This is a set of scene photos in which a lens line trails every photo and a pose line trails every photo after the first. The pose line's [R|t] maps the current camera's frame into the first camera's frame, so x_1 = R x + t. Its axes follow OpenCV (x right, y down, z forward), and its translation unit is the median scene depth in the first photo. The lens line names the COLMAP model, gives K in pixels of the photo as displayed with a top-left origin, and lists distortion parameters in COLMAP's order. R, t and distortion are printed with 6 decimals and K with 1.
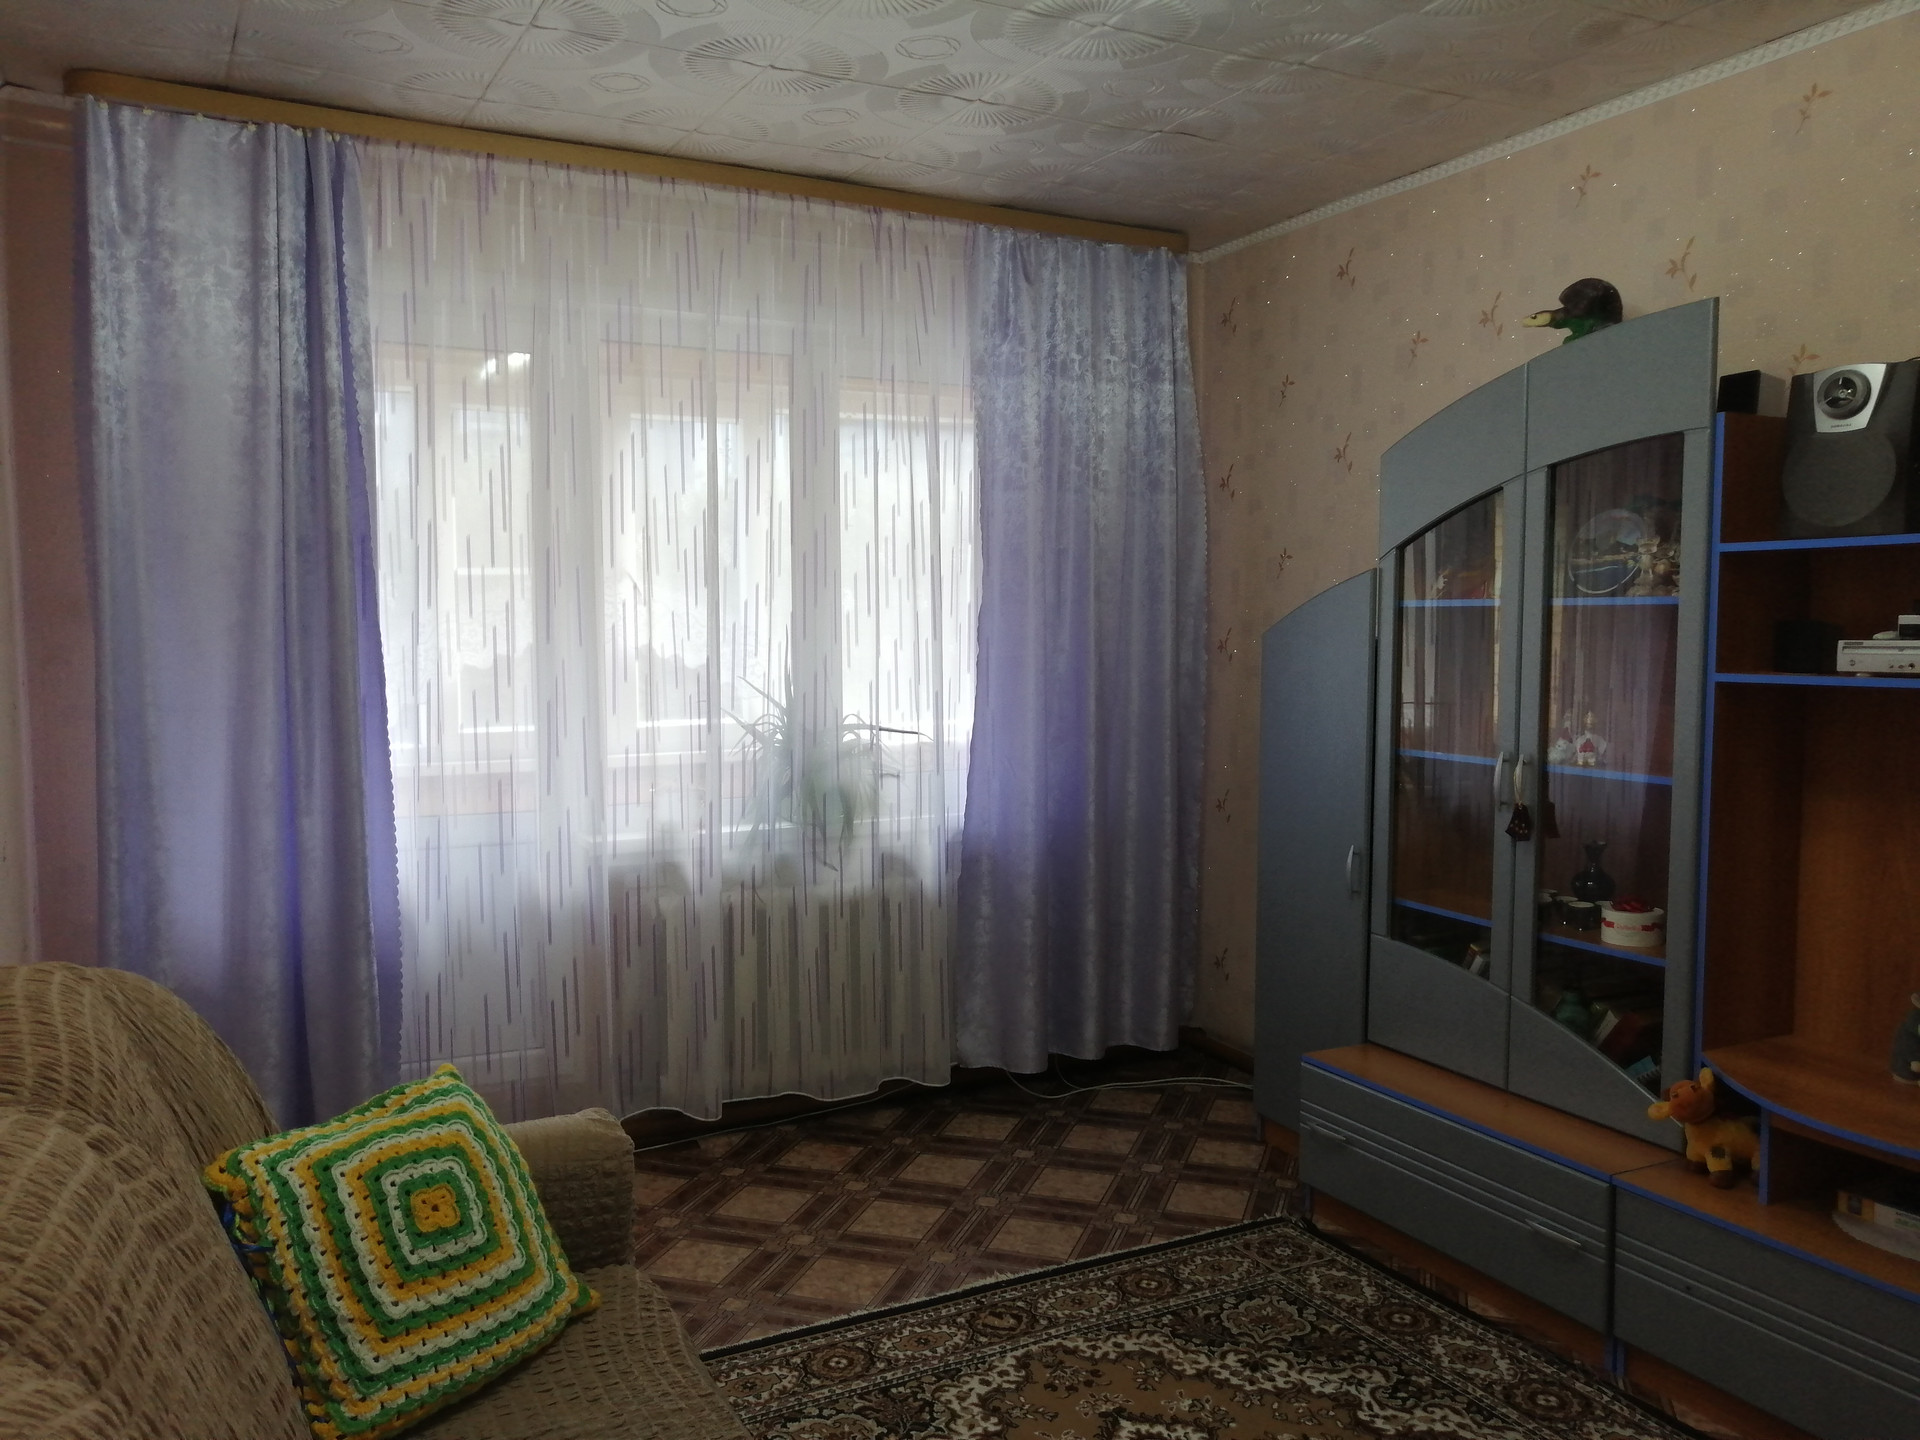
lens RADIAL K [[1505.3, 0, 952.8], [0, 1505.3, 716.7], [0, 0, 1]] dist [-0.003247, 0.022691]
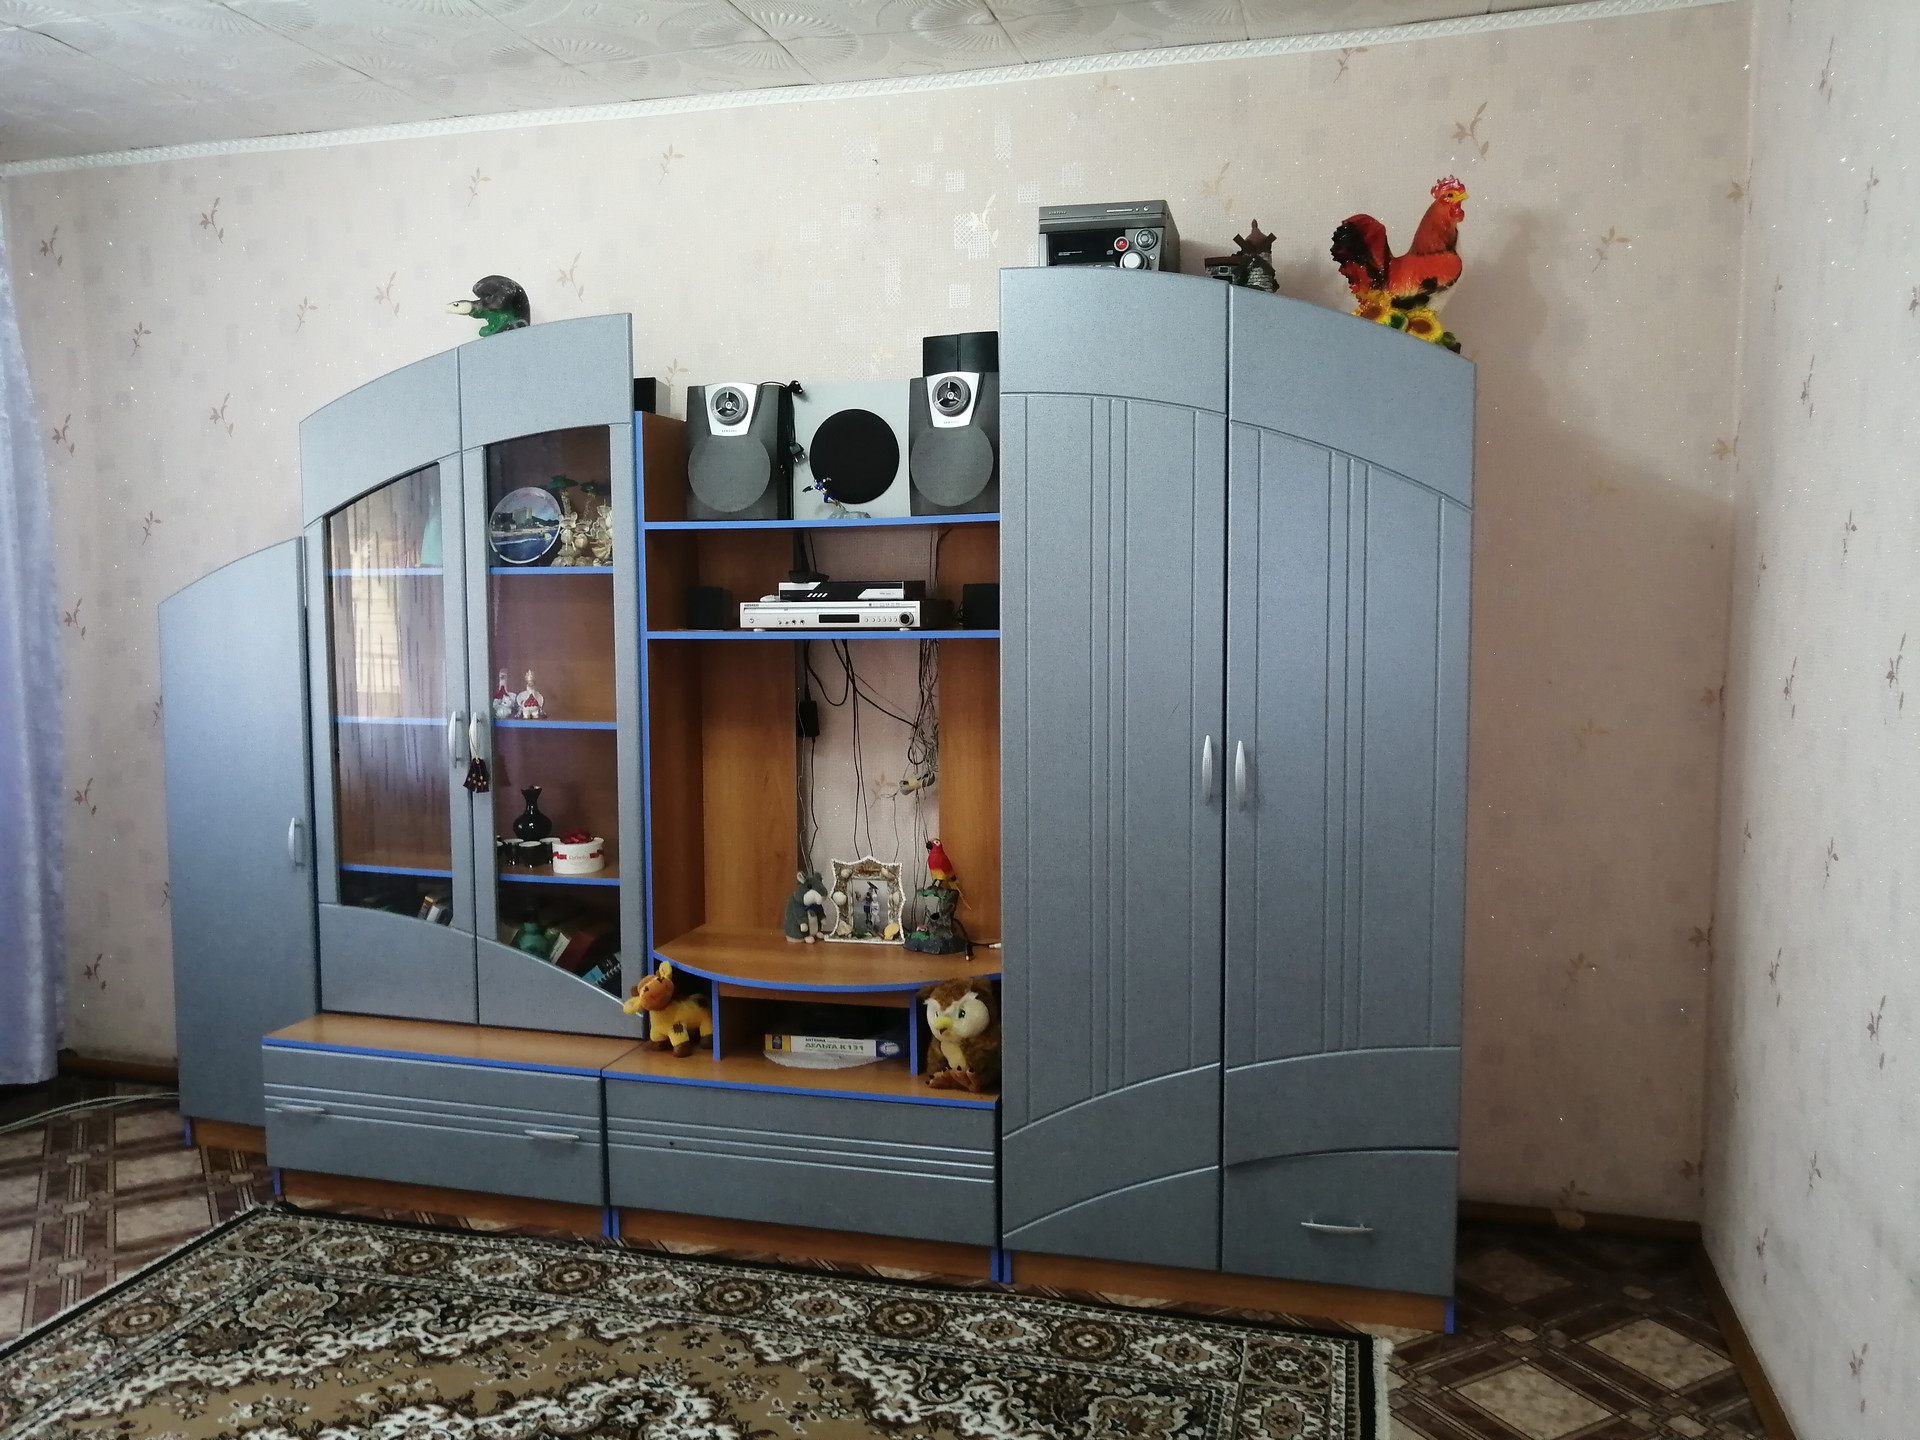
lens RADIAL K [[1505.3, 0, 962.6], [0, 1505.3, 716.4], [0, 0, 1]] dist [-0.003247, 0.022691]
pose [[0.674864, -0.068940, 0.734714, -0.197109], [0.052315, 0.997591, 0.045553, -0.003338], [-0.736085, 0.007695, 0.676845, 0.012130]]
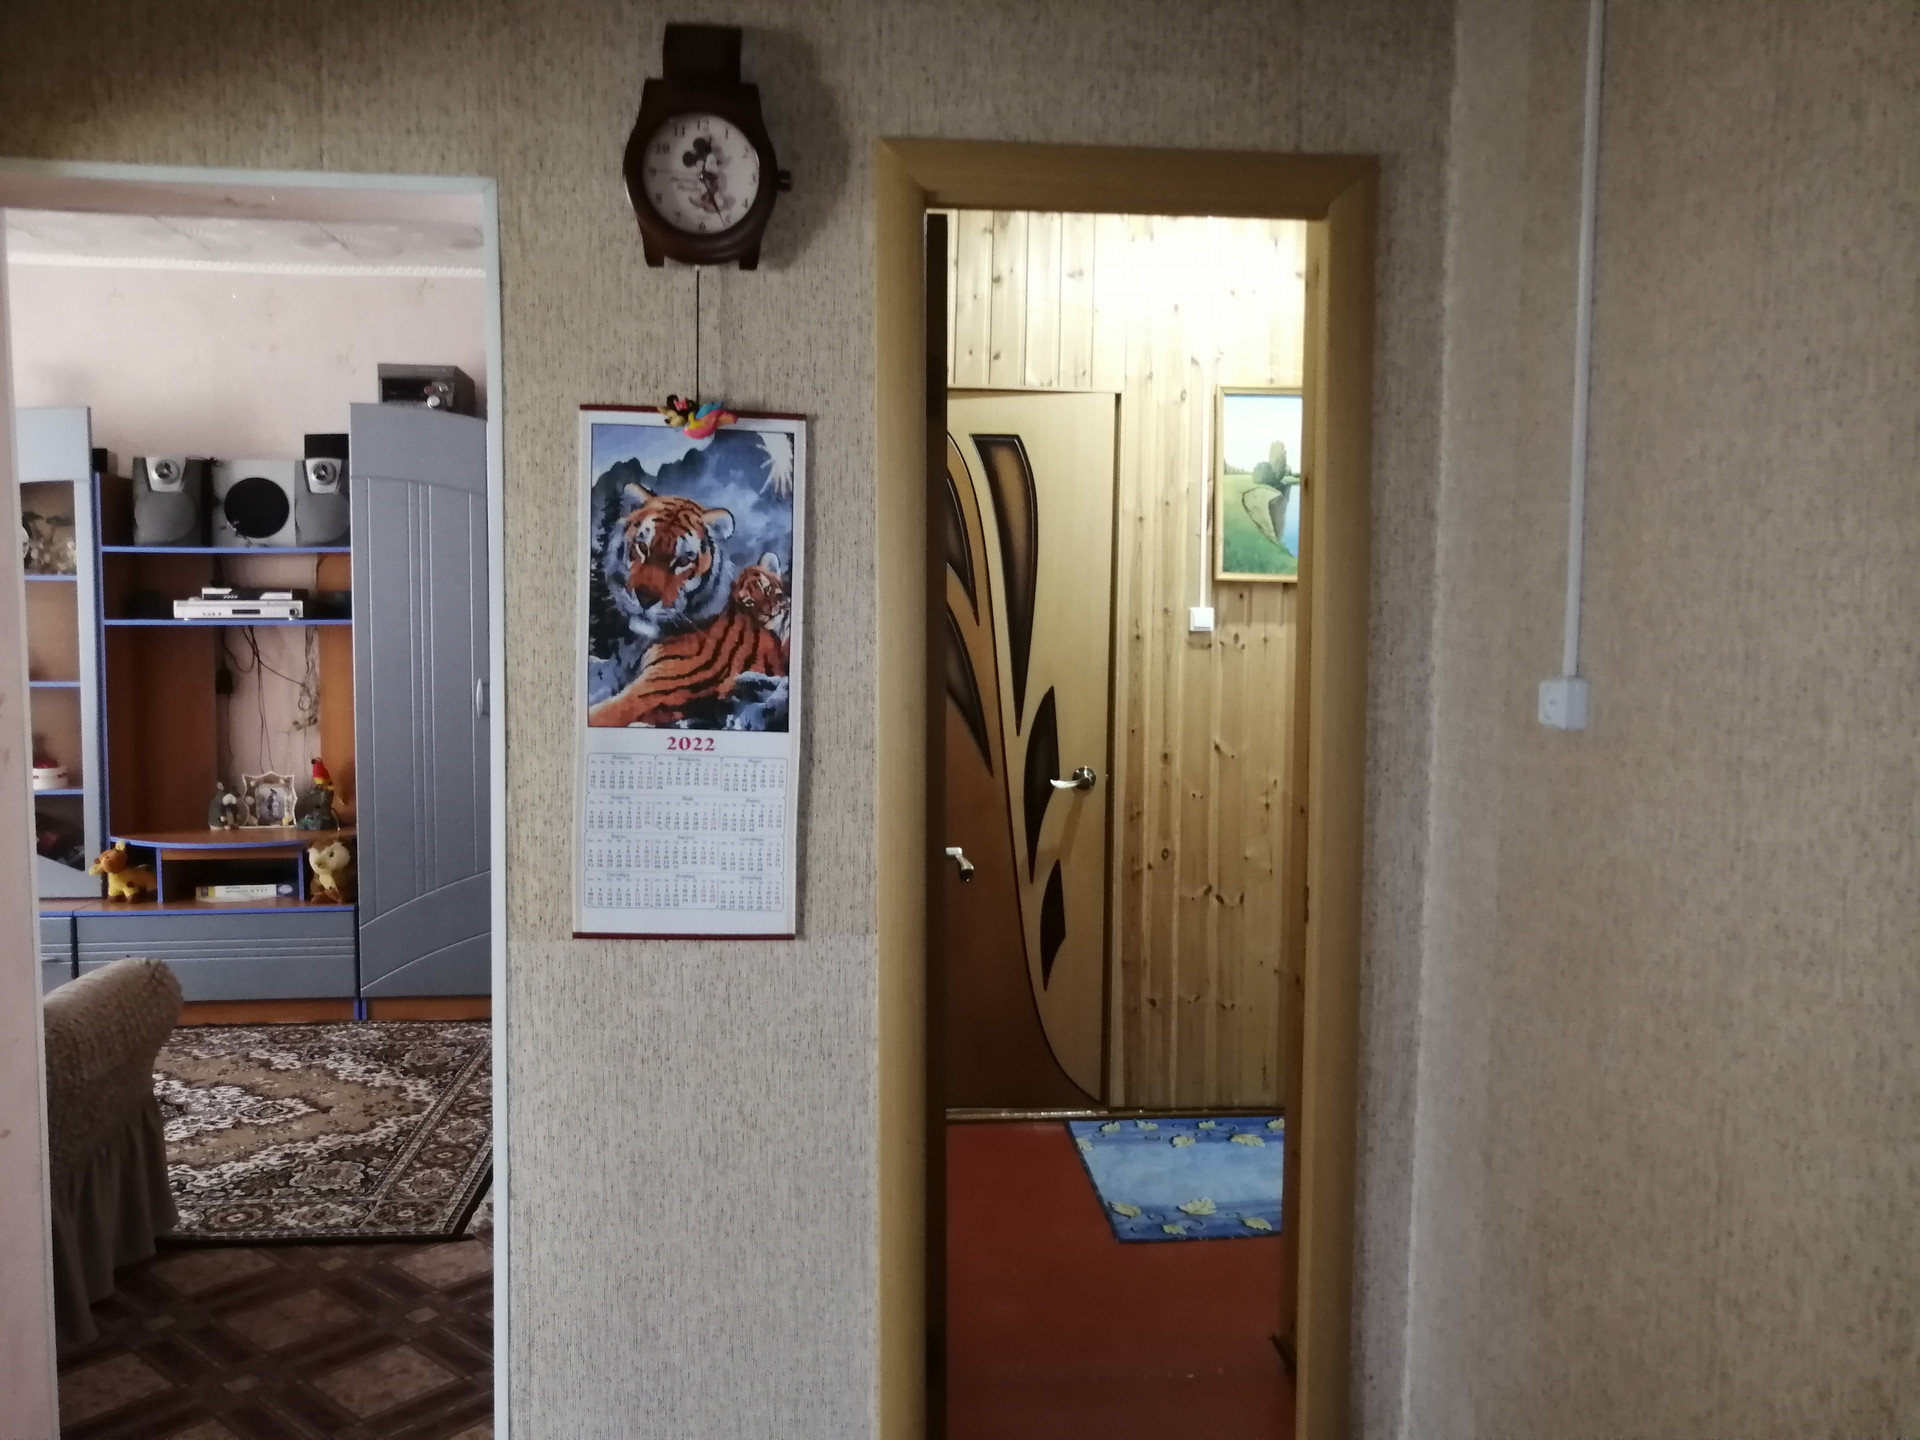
lens RADIAL K [[1505.3, 0, 960.6], [0, 1505.3, 716.7], [0, 0, 1]] dist [-0.003247, 0.022691]
pose [[0.377726, -0.058239, 0.924084, -0.732149], [0.052571, 0.997759, 0.041393, 0.061907], [-0.924424, 0.032945, 0.379941, -0.579613]]
